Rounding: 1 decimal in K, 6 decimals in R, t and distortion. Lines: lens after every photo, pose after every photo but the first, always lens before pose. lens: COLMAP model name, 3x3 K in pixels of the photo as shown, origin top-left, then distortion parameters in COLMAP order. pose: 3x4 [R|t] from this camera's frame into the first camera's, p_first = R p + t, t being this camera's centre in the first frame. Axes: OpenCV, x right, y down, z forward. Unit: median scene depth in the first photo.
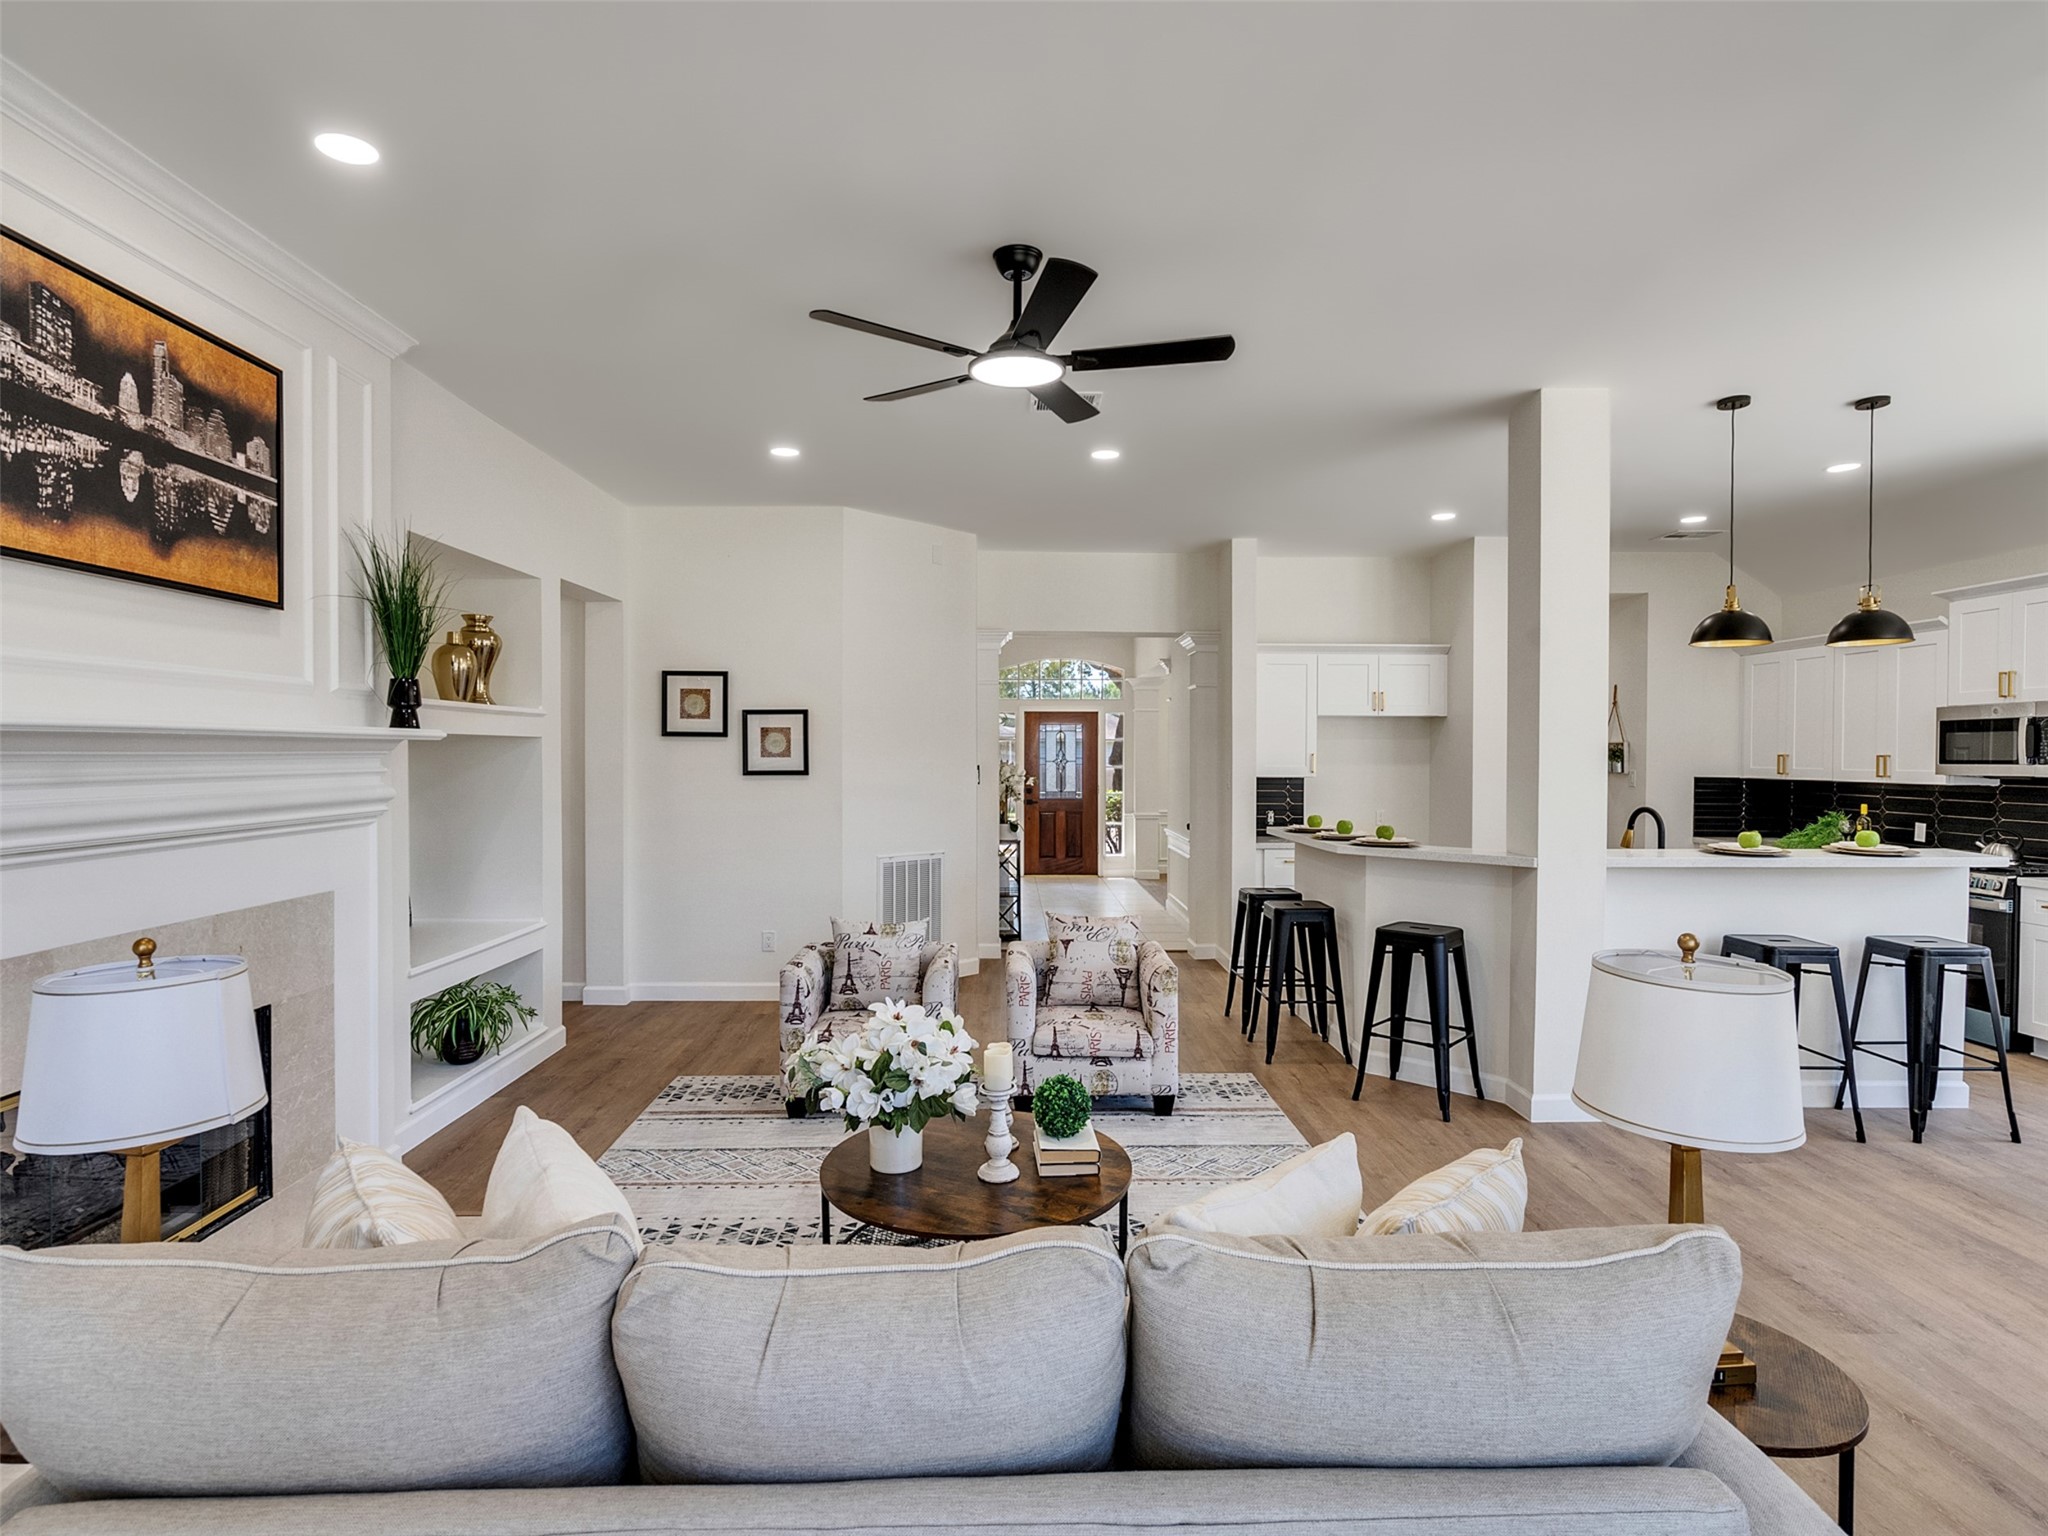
lens RADIAL K [[1047.9, 0, 1009.2], [0, 1047.9, 768.9], [0, 0, 1]] dist [-0.008097, 0.006221]
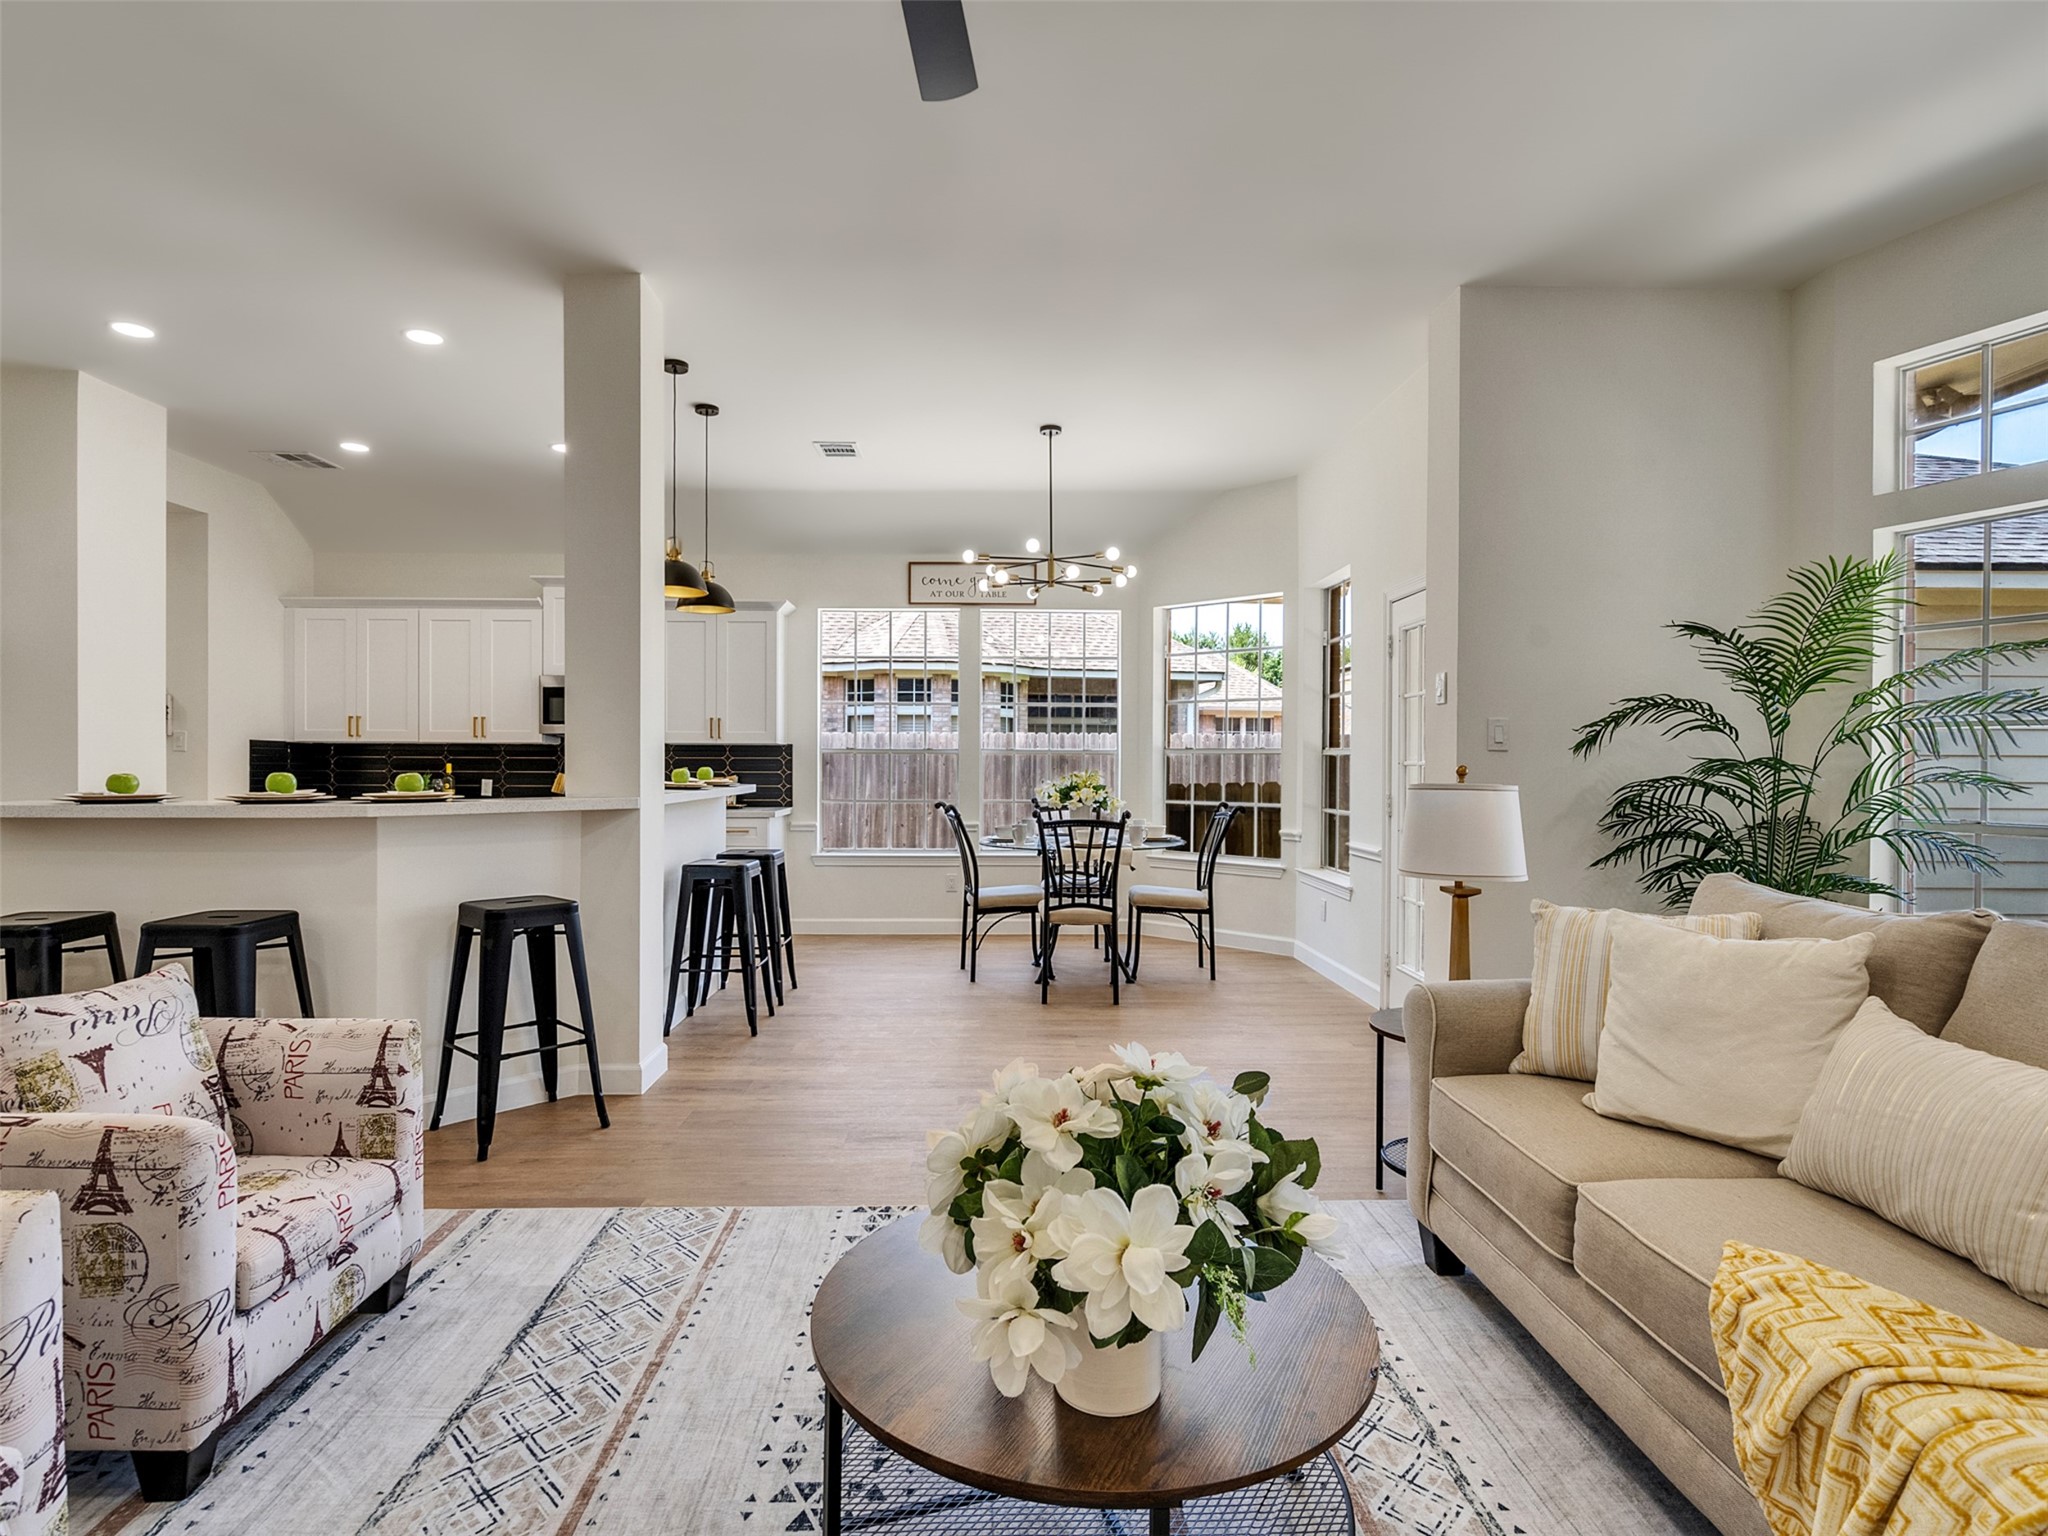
lens RADIAL K [[1047.9, 0, 1009.2], [0, 1047.9, 768.9], [0, 0, 1]] dist [-0.008097, 0.006221]
pose [[-0.018023, -0.008793, 0.999799, -0.343189], [0.012401, 0.999882, 0.009017, 0.049356], [-0.999761, 0.012561, -0.017912, 0.609873]]
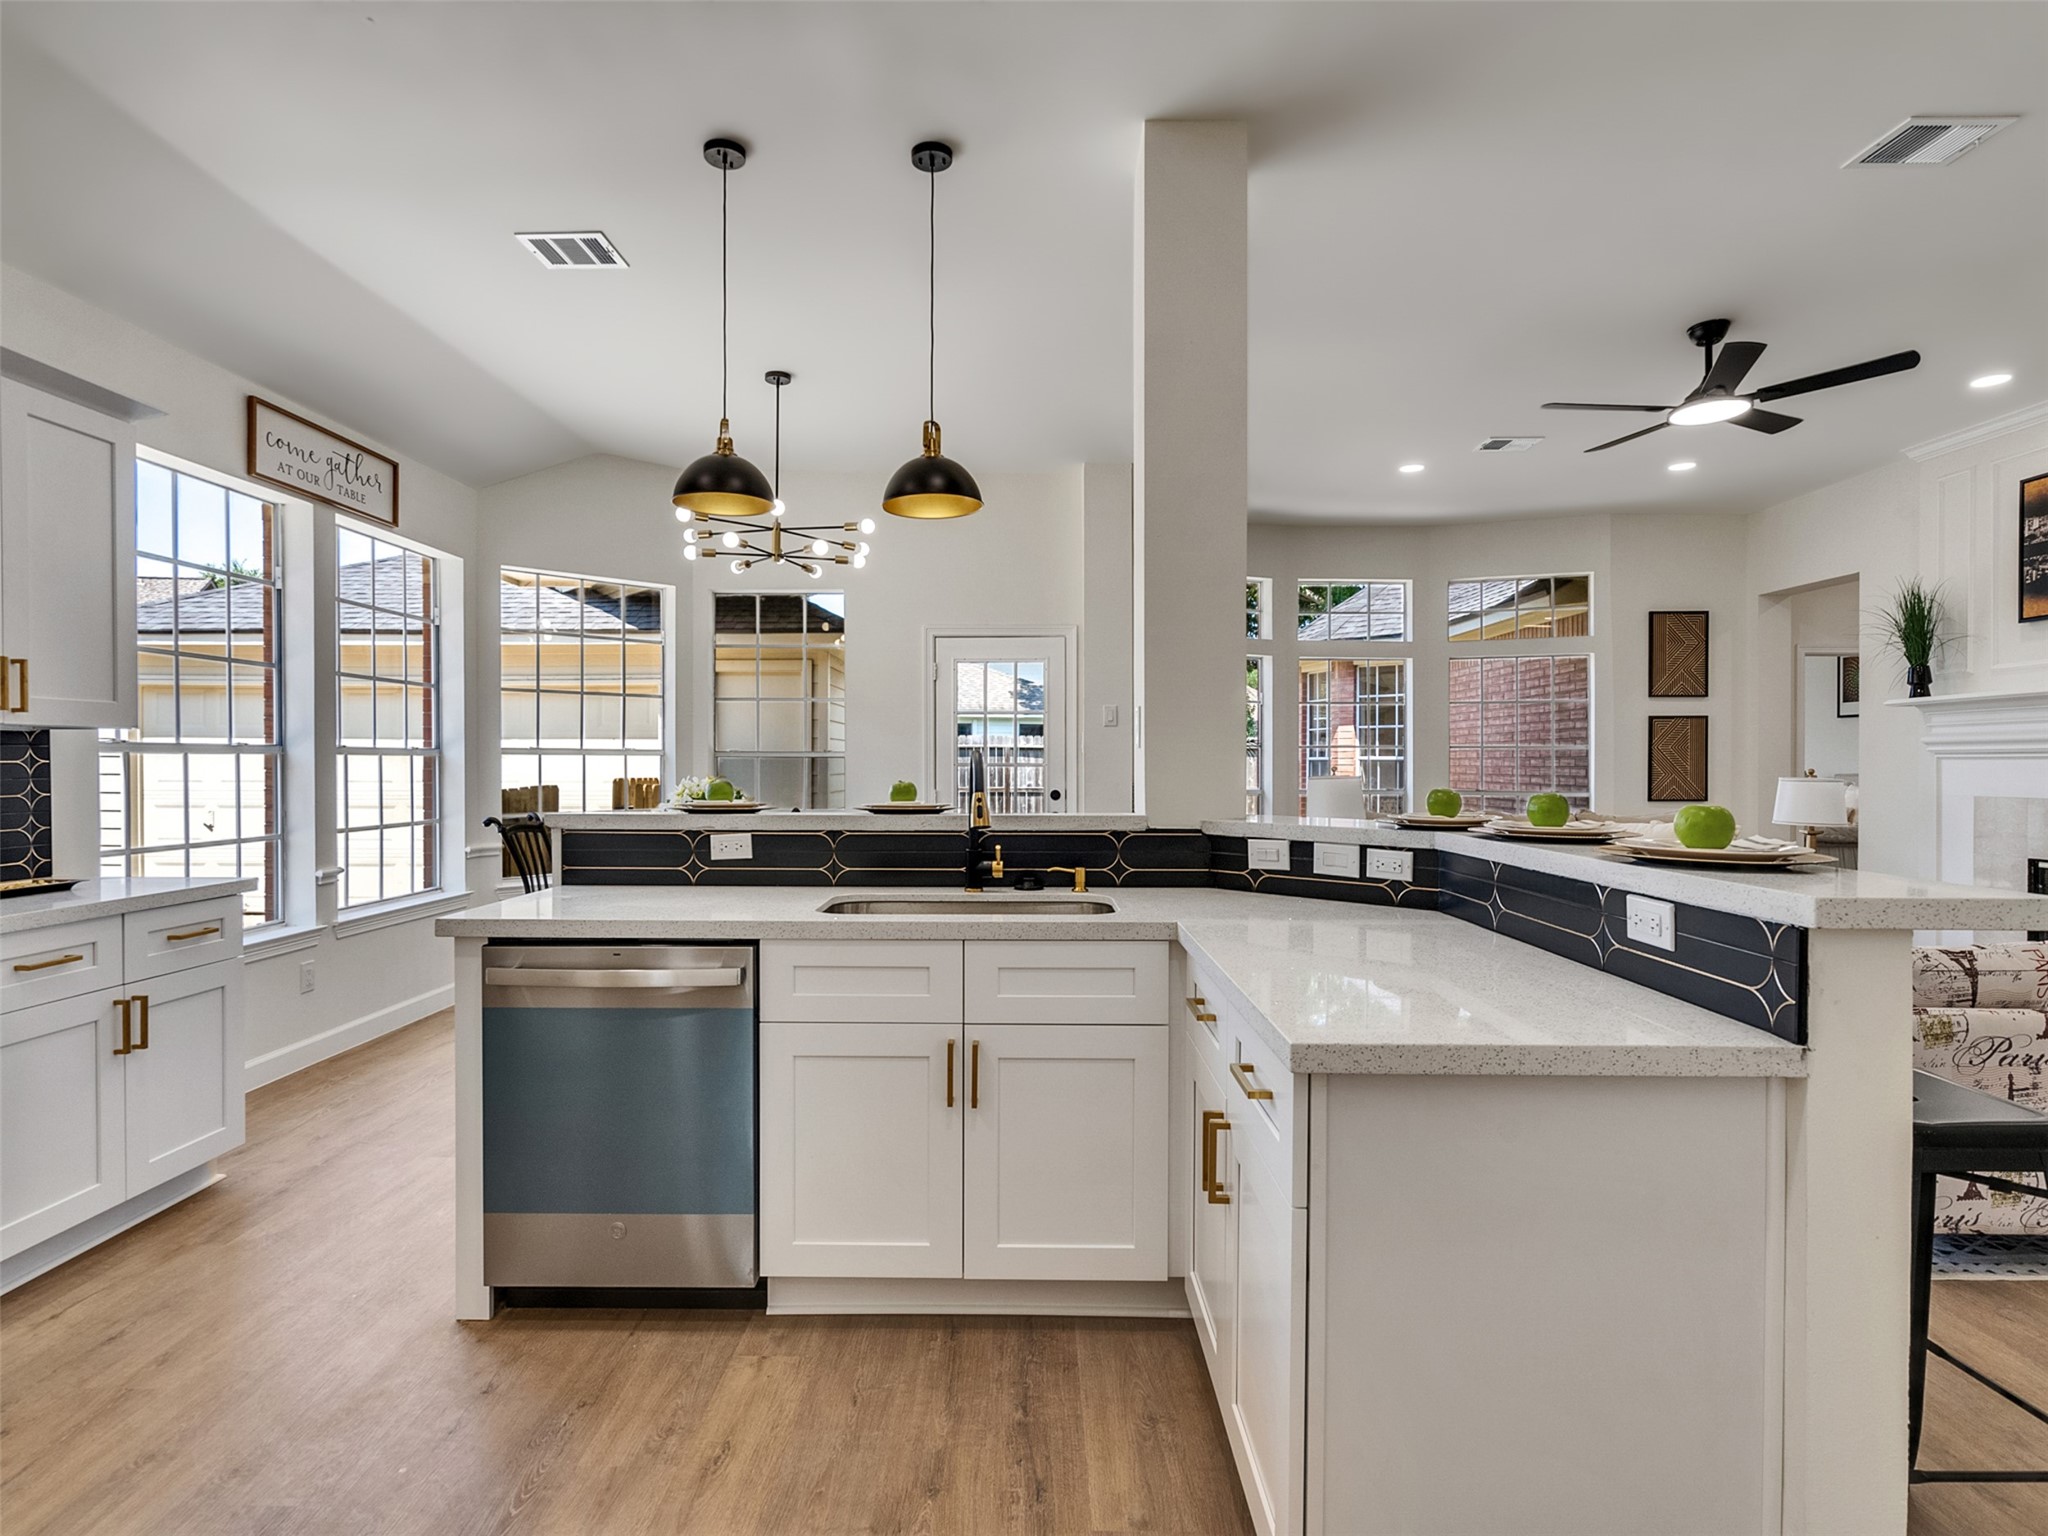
lens RADIAL K [[1047.9, 0, 1009.2], [0, 1047.9, 768.9], [0, 0, 1]] dist [-0.008097, 0.006221]
pose [[-0.999730, -0.001718, 0.023157, 0.559893], [-0.001181, 0.999731, 0.023150, 0.032267], [-0.023191, 0.023116, -0.999464, 1.515541]]
